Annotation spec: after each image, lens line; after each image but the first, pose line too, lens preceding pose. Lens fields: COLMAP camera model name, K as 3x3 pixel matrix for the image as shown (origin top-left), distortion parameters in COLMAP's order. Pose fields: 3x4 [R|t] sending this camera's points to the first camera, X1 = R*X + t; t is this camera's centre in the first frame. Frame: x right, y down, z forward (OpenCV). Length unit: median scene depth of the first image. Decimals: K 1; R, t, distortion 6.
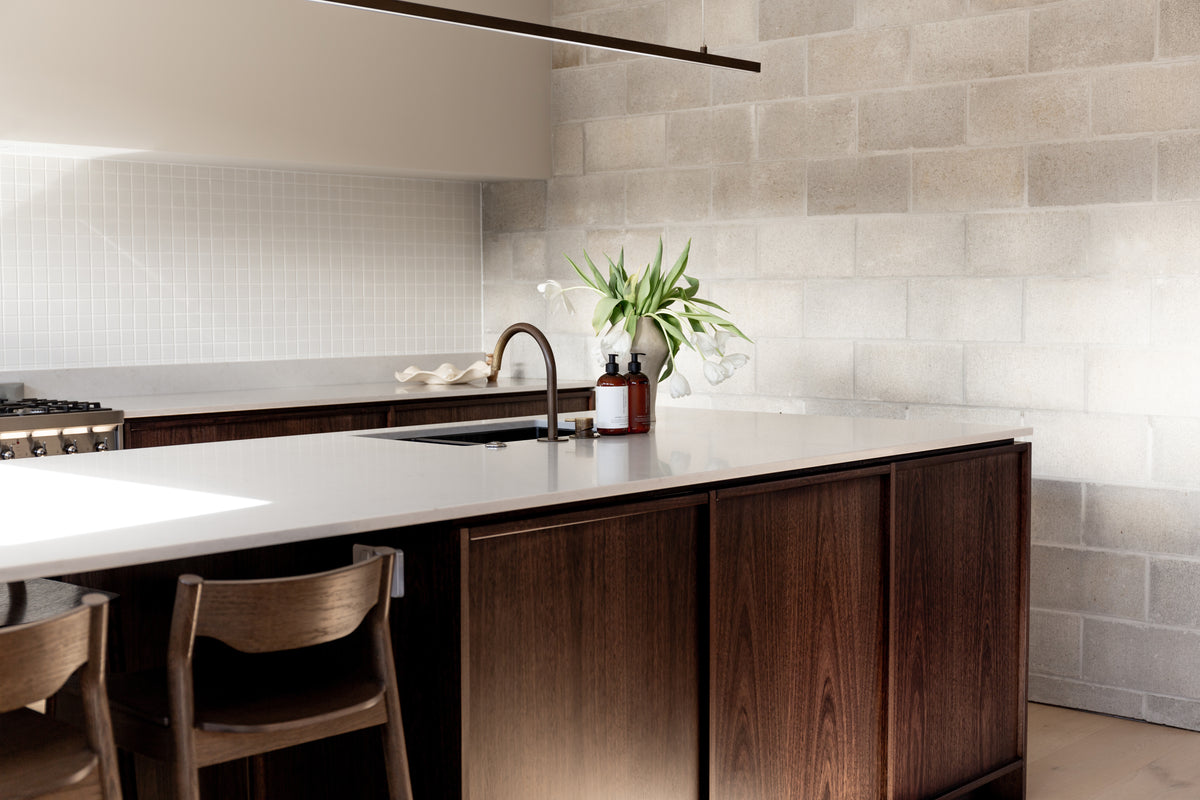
lens RADIAL K [[1606.9, 0, 600.0], [0, 1606.9, 400.0], [0, 0, 1]] dist [-0.031386, -0.098877]
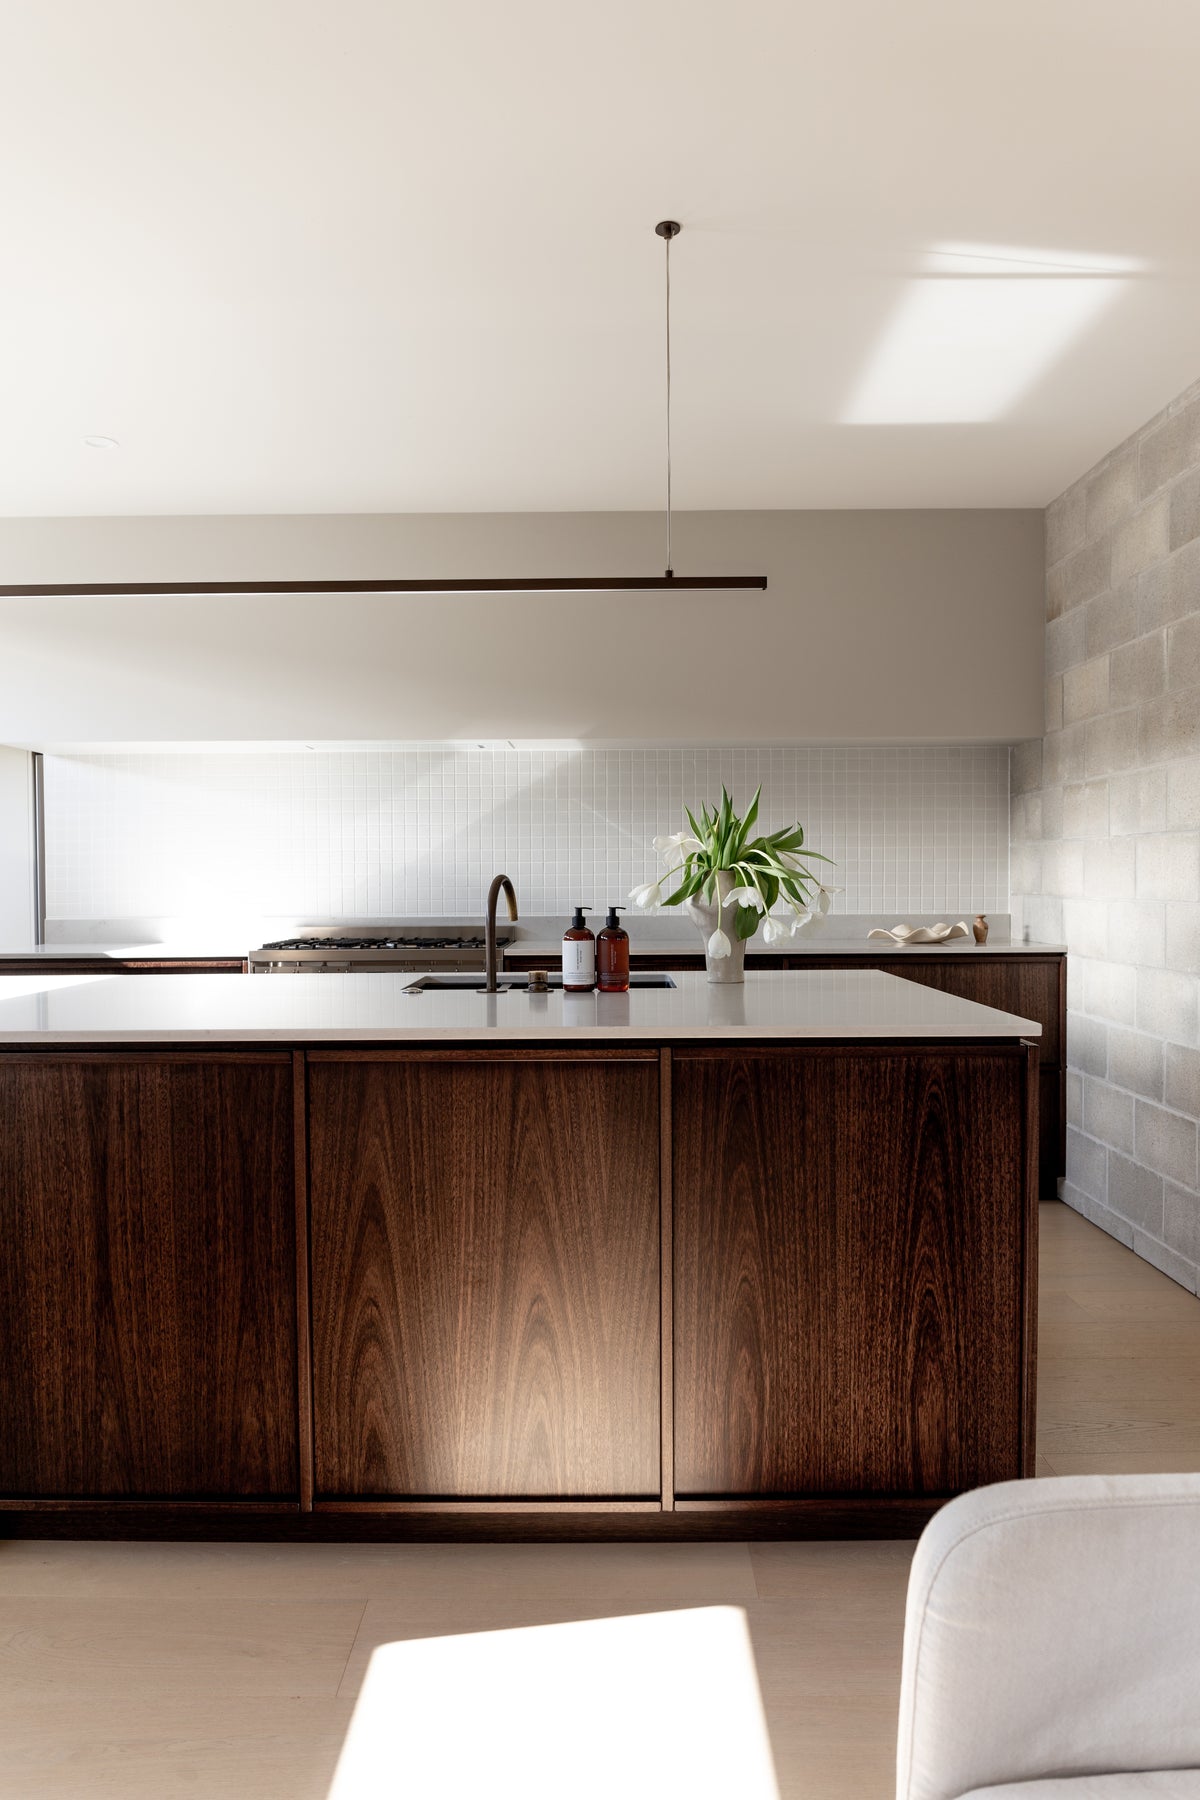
lens RADIAL K [[1216.3, 0, 605.1], [0, 1216.3, 911.7], [0, 0, 1]] dist [-0.004136, -0.045865]
pose [[0.667228, 0.020139, -0.744581, 0.555165], [-0.044844, 0.998907, -0.013168, -0.017141], [0.743502, 0.042176, 0.667402, 0.522657]]
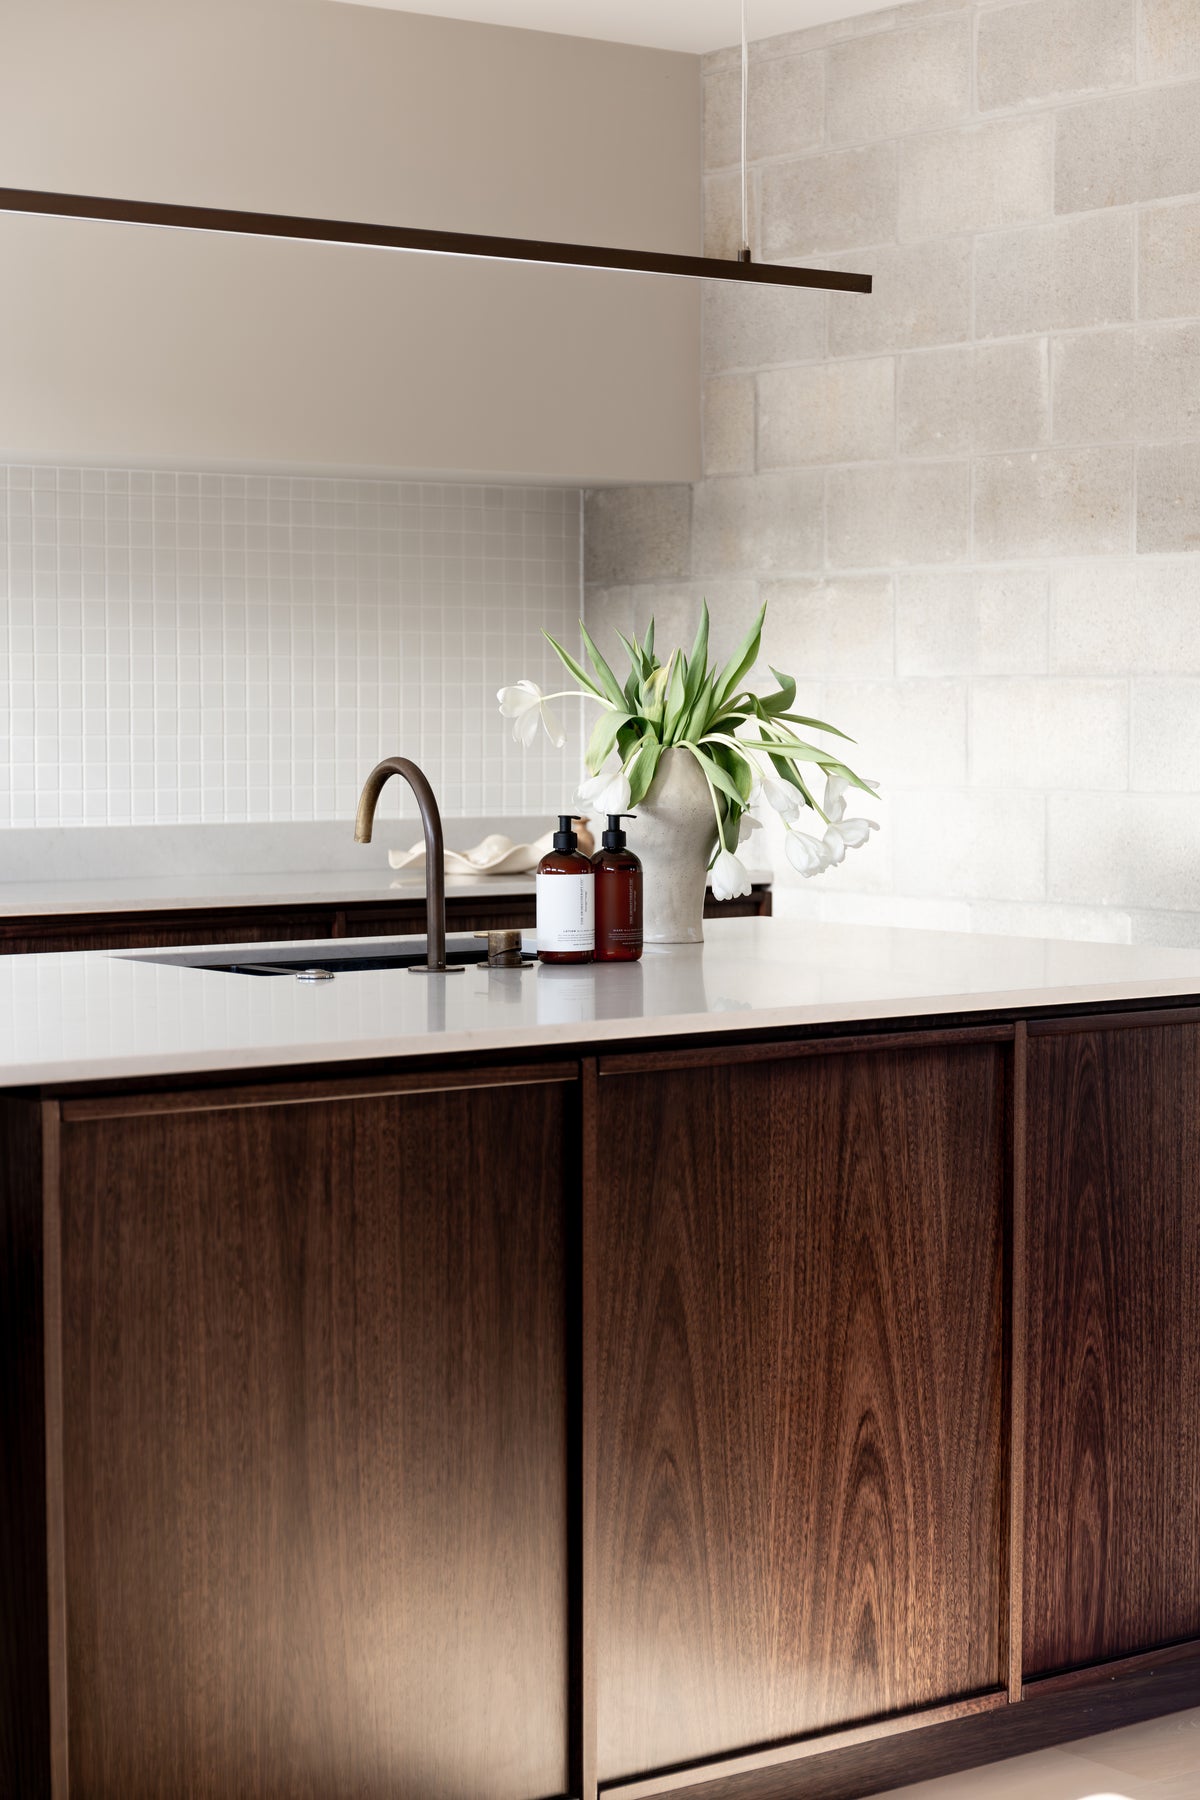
lens RADIAL K [[3389.6, 0, 632.3], [0, 3389.6, 902.1], [0, 0, 1]] dist [-0.063560, -0.165282]
pose [[0.984678, 0.013807, -0.173833, 0.229079], [-0.014851, 0.999879, -0.004704, 0.005902], [0.173747, 0.007213, 0.984764, -0.130465]]
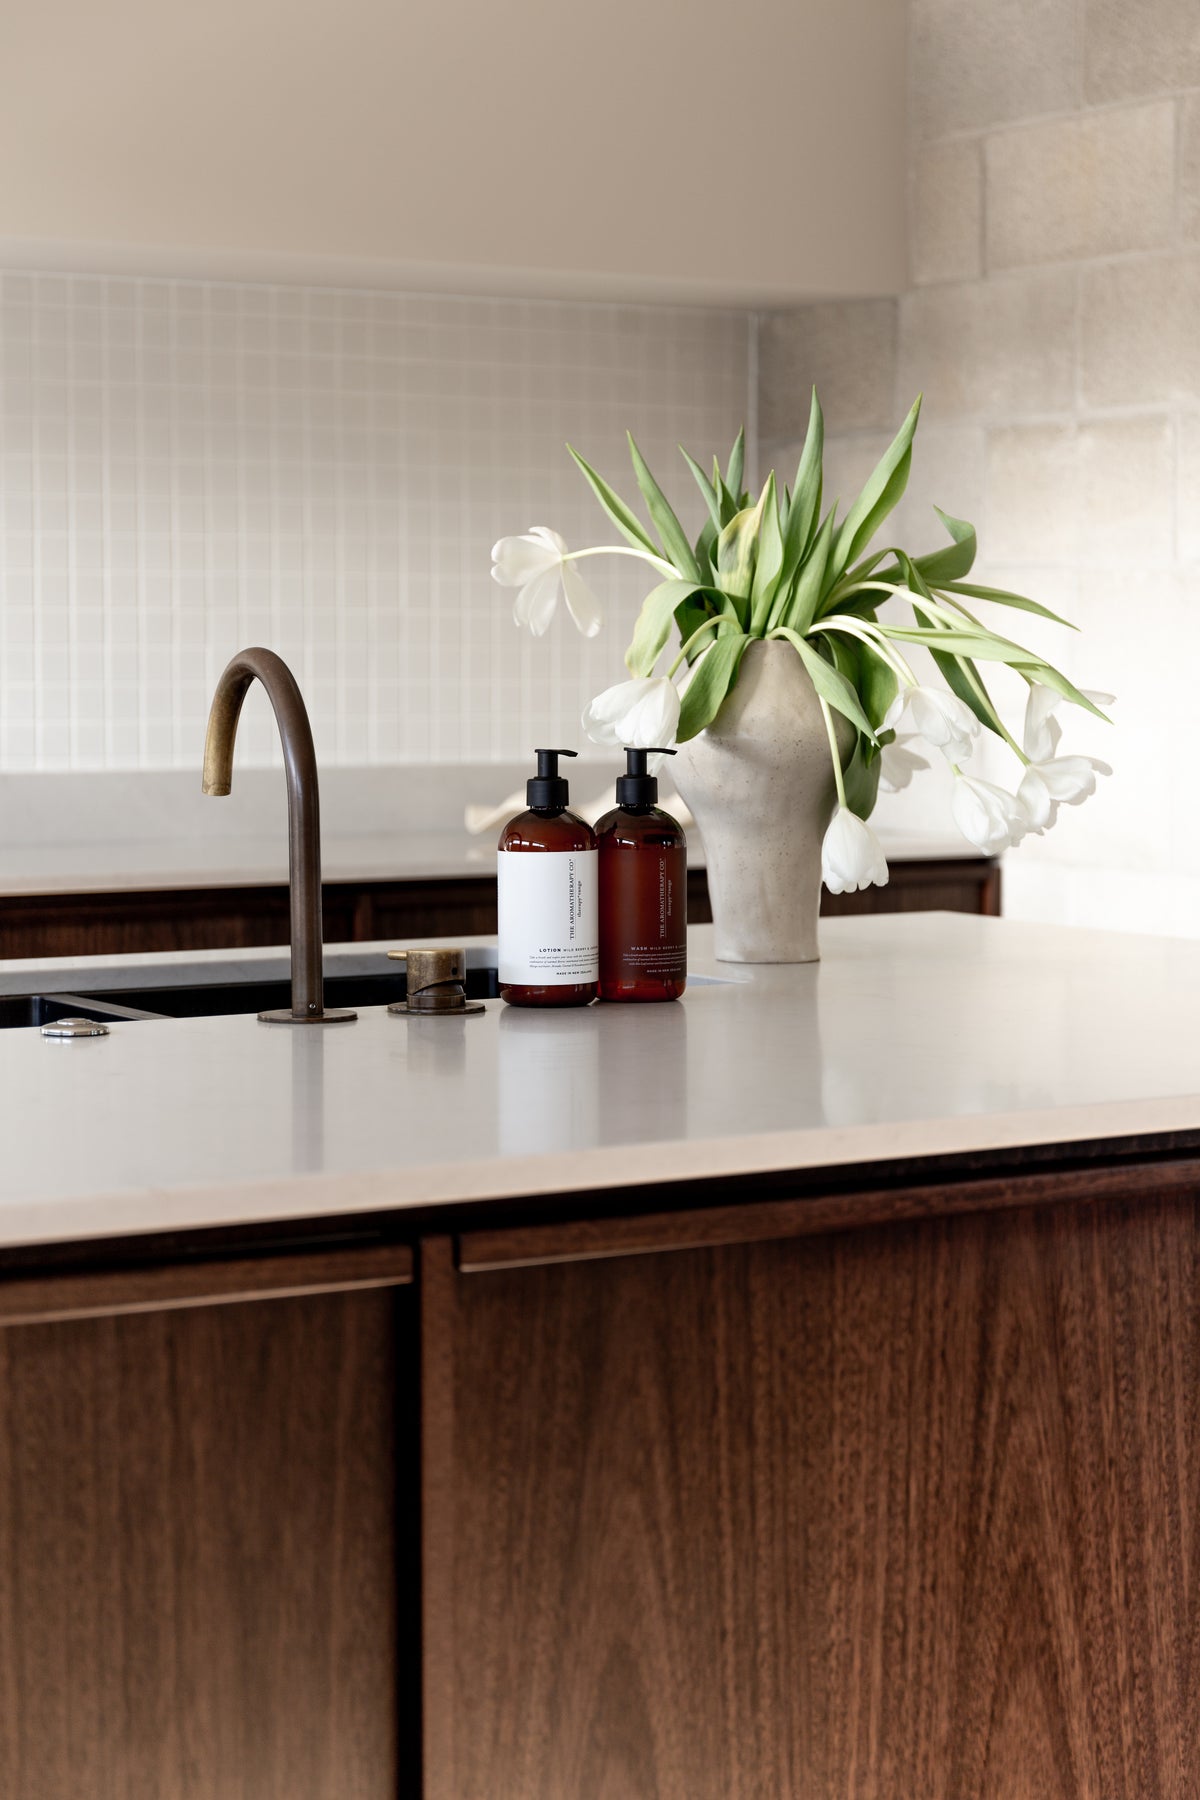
lens RADIAL K [[3451.5, 0, 600.0], [0, 3451.5, 900.0], [0, 0, 1]] dist [-0.093911, -0.079677]
pose [[0.960762, 0.022966, -0.276422, 0.204049], [-0.020958, 0.999728, 0.010217, -0.006090], [0.276582, -0.004023, 0.960982, 0.348235]]
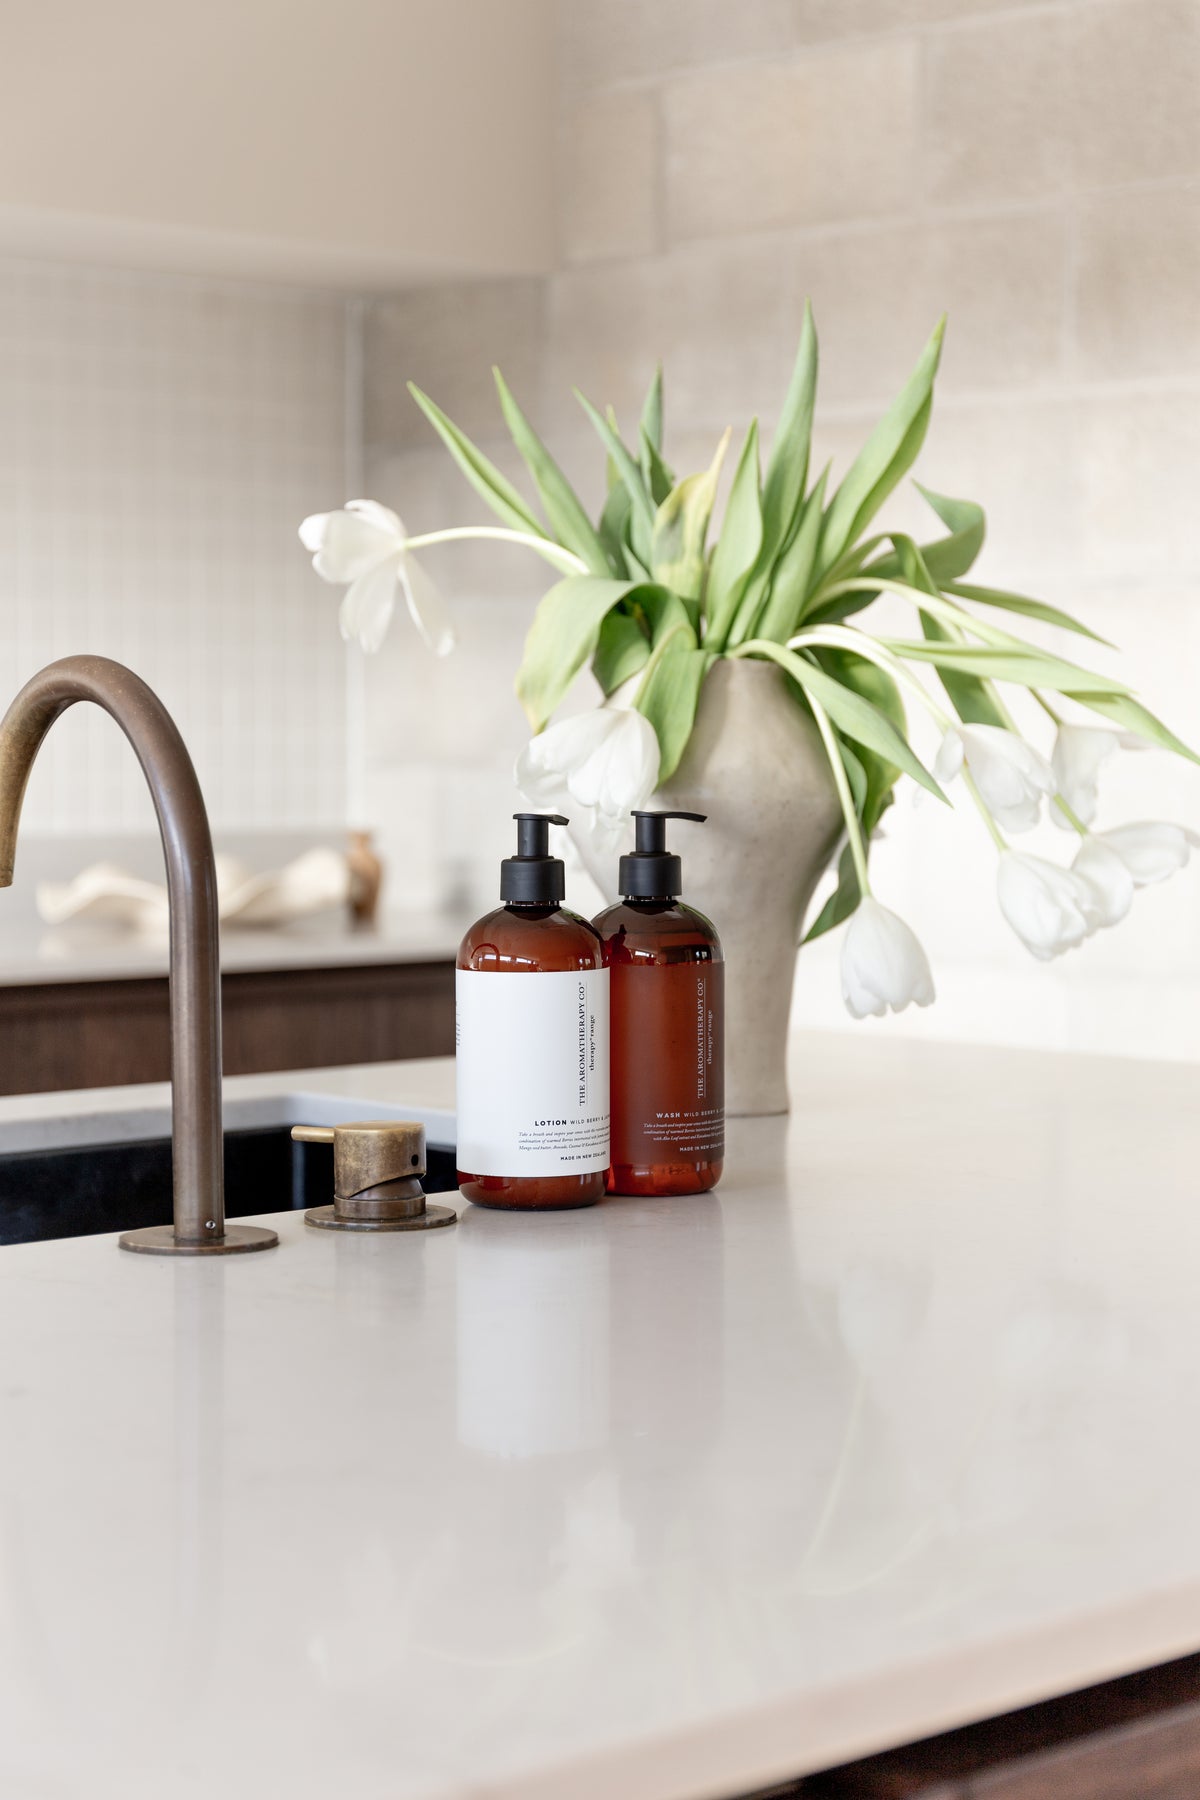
lens RADIAL K [[3389.6, 0, 632.3], [0, 3389.6, 902.1], [0, 0, 1]] dist [-0.063560, -0.165282]
pose [[0.997526, 0.010103, -0.069567, 0.050338], [-0.010920, 0.999876, -0.011371, -0.012371], [0.069443, 0.012102, 0.997512, 0.562577]]
